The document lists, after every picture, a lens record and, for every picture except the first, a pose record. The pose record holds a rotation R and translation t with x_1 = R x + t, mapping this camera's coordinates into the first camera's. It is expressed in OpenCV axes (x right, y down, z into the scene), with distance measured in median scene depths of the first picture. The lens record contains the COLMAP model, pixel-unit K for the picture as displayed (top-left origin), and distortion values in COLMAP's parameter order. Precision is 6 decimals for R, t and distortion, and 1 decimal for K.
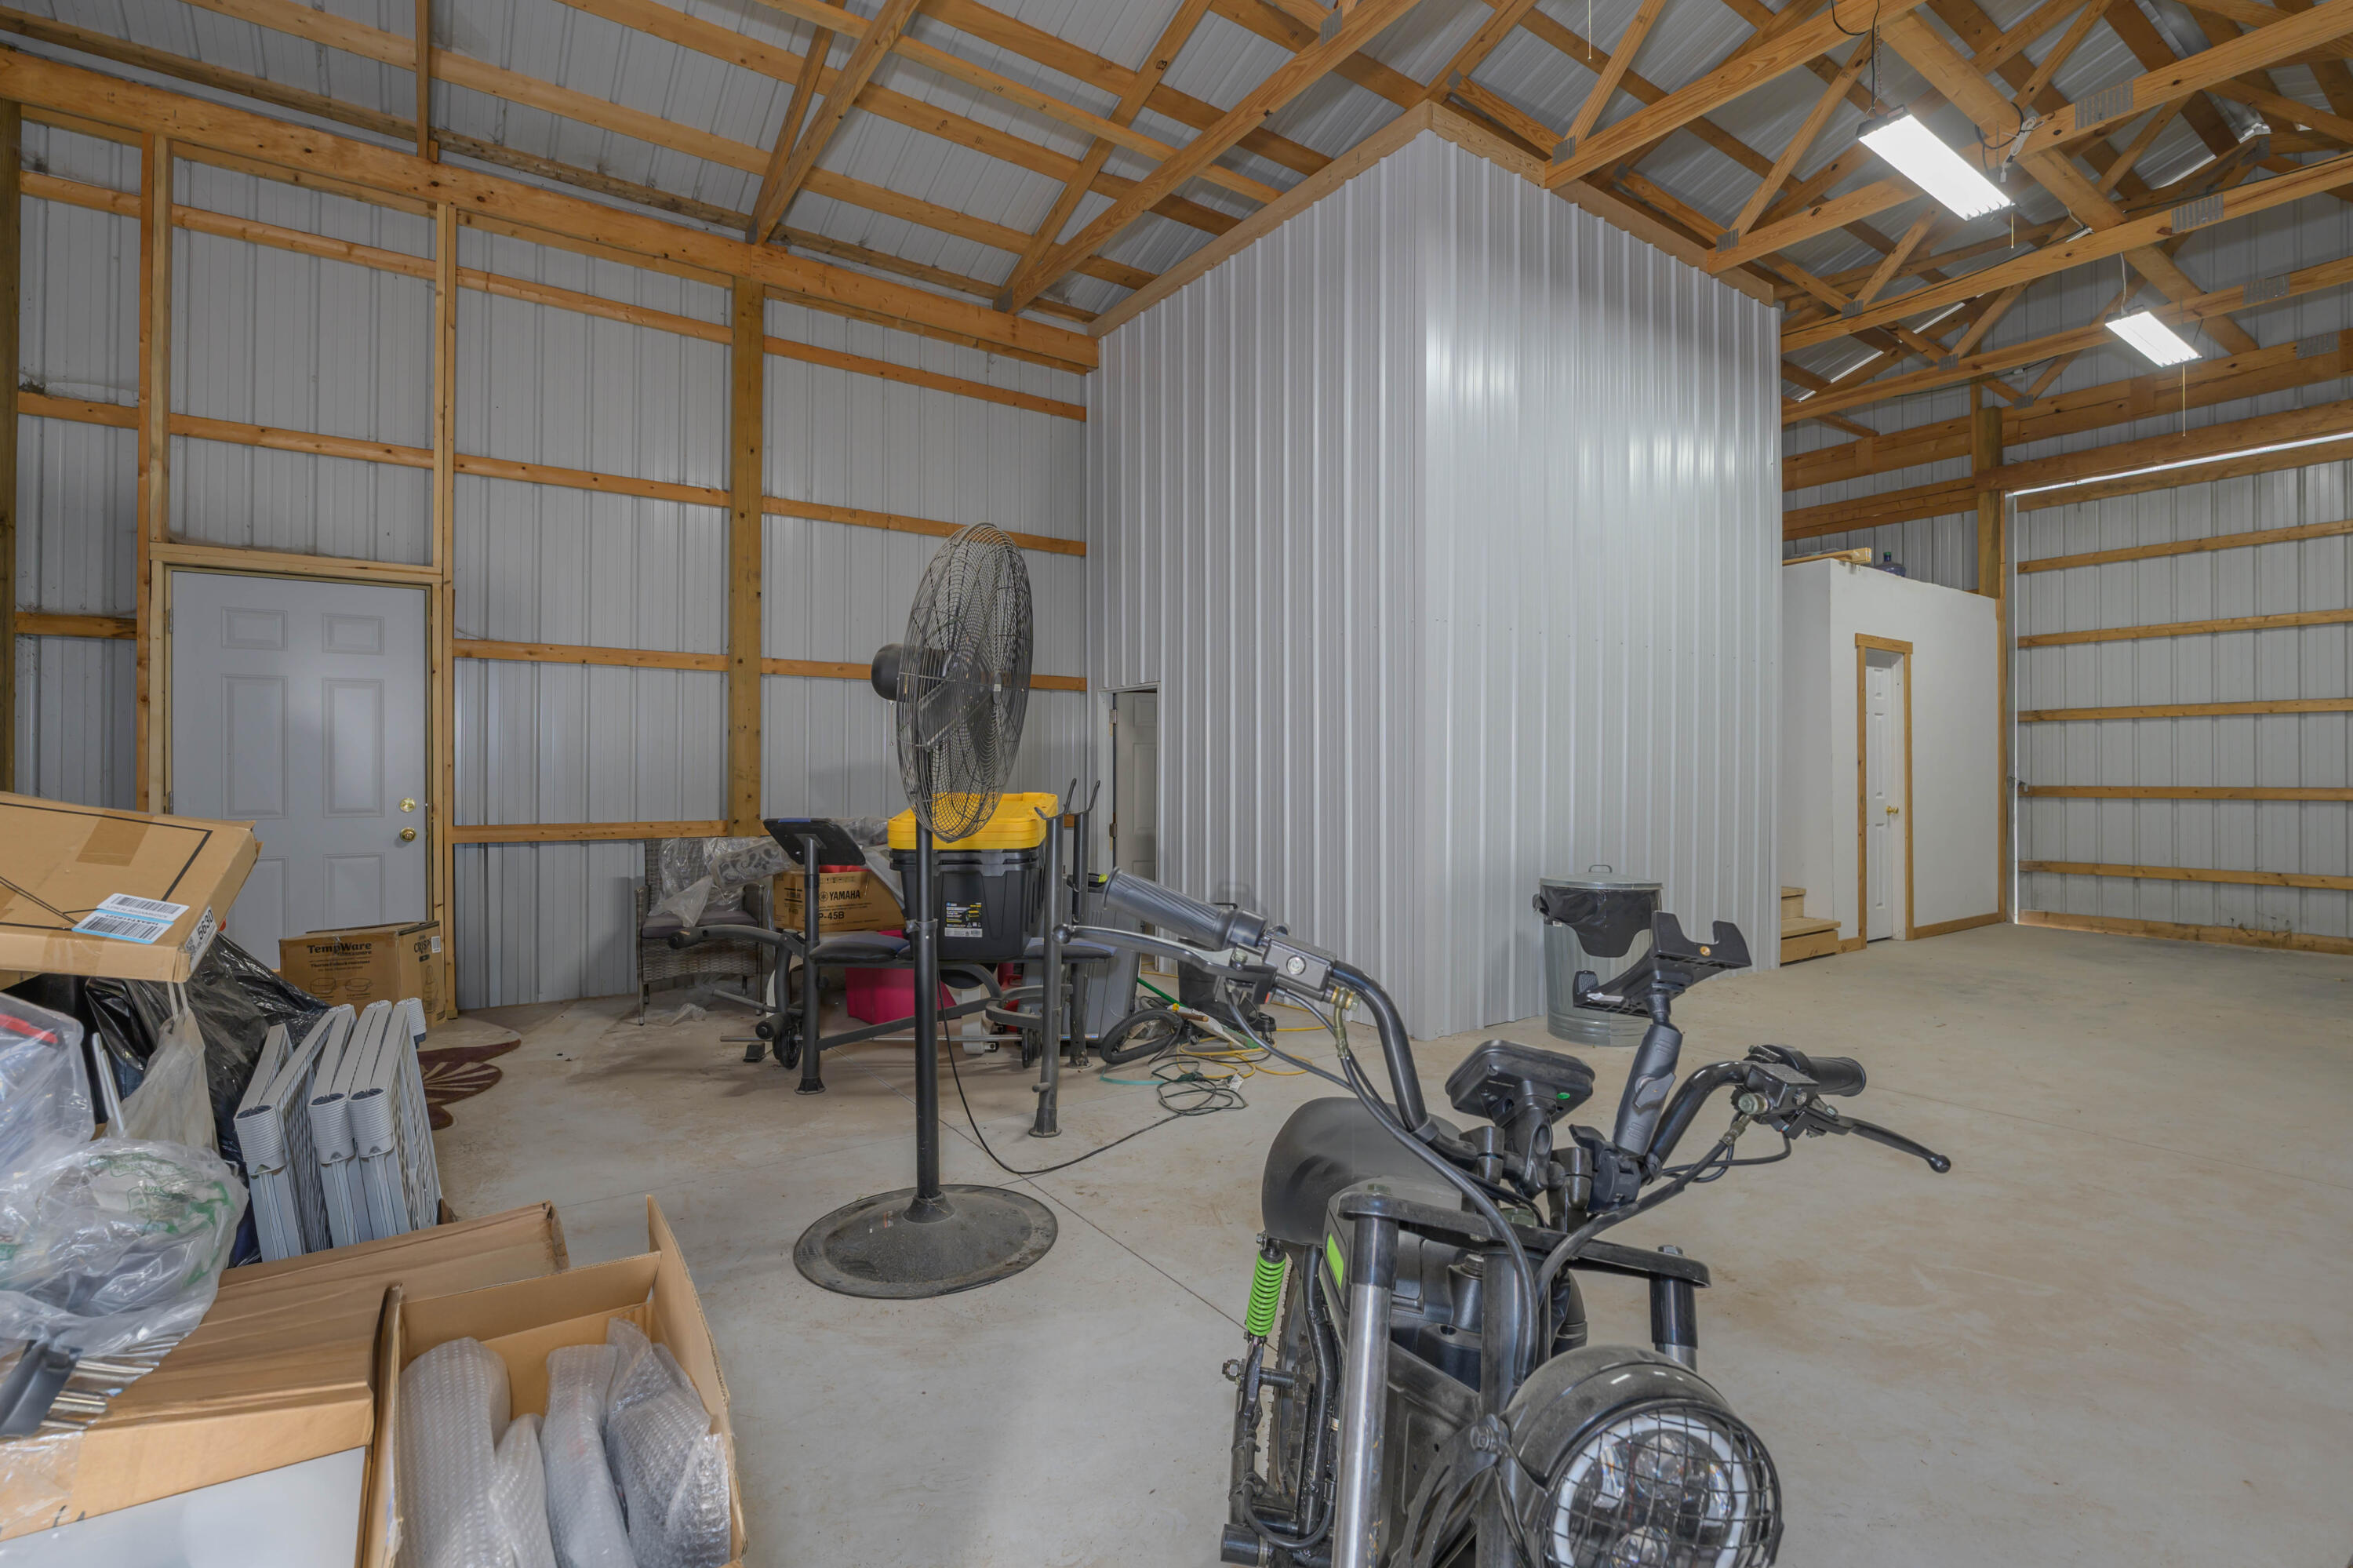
lens RADIAL K [[1076.8, 0, 1183.5], [0, 1076.8, 759.4], [0, 0, 1]] dist [-0.011471, 0.000301]
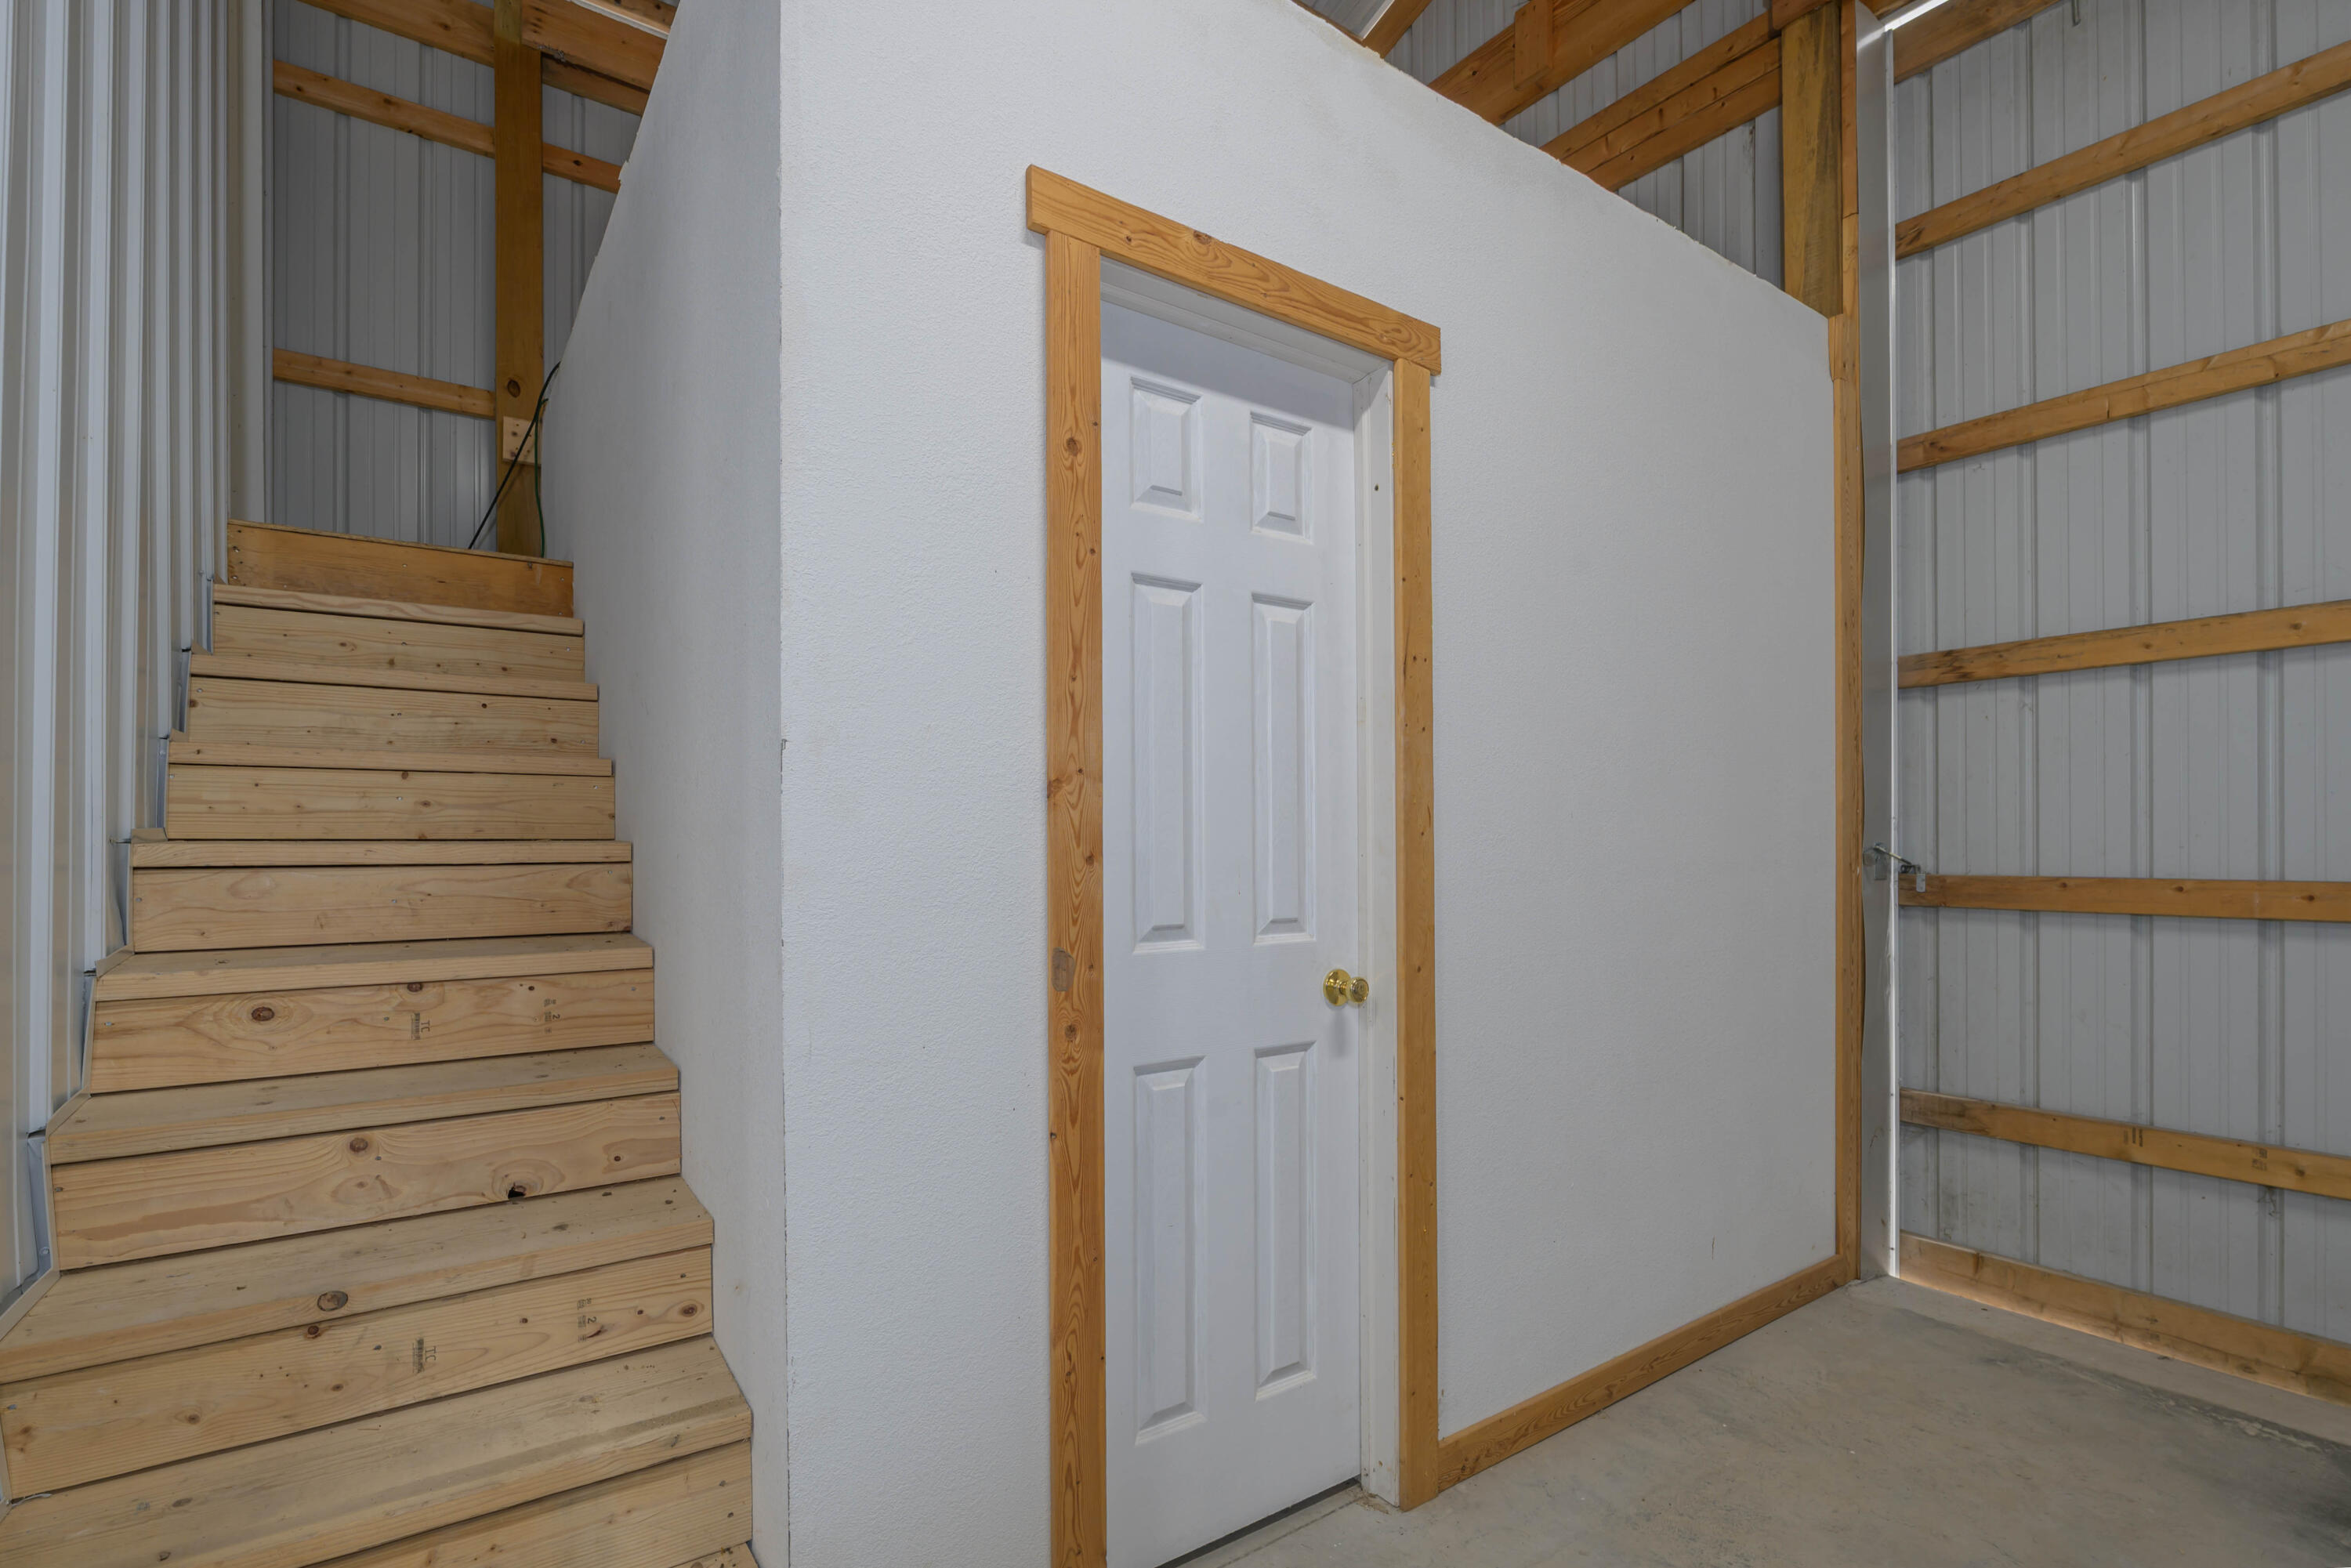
lens RADIAL K [[1086.9, 0, 1163.0], [0, 1086.9, 842.7], [0, 0, 1]] dist [-0.009392, -0.000176]
pose [[0.999960, -0.004997, 0.007460, 0.554272], [0.004946, 0.999964, 0.006967, 0.011054], [-0.007495, -0.006930, 0.999948, 0.669775]]
